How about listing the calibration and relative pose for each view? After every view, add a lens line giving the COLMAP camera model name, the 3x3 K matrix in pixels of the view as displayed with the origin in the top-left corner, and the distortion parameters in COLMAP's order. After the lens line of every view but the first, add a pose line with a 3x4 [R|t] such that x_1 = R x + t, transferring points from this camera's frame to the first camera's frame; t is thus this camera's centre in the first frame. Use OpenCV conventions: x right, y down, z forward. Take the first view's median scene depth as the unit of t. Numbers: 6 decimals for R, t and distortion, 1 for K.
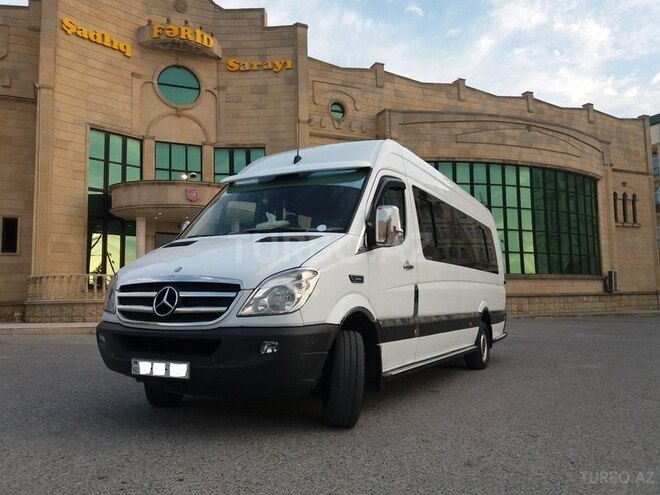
lens RADIAL K [[537.7, 0, 330.0], [0, 537.7, 247.5], [0, 0, 1]] dist [0.008566, 0.006115]
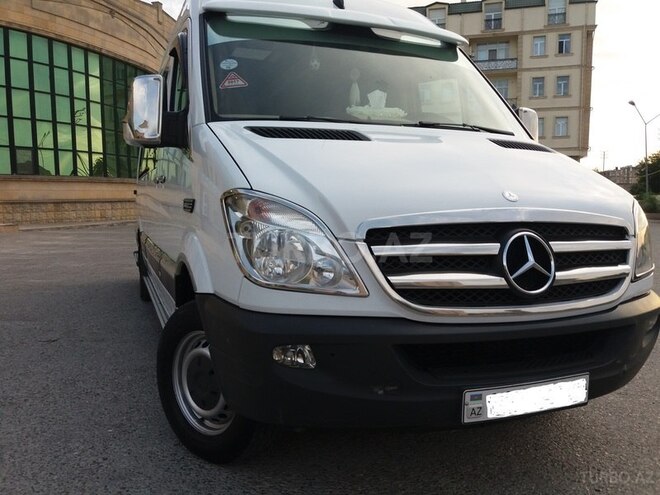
lens RADIAL K [[537.7, 0, 330.0], [0, 537.7, 247.5], [0, 0, 1]] dist [0.008566, 0.006115]
pose [[0.658860, -0.063750, 0.749559, -0.091255], [-0.072661, 0.986351, 0.147758, 0.003200], [-0.748748, -0.151816, 0.645235, 0.095111]]
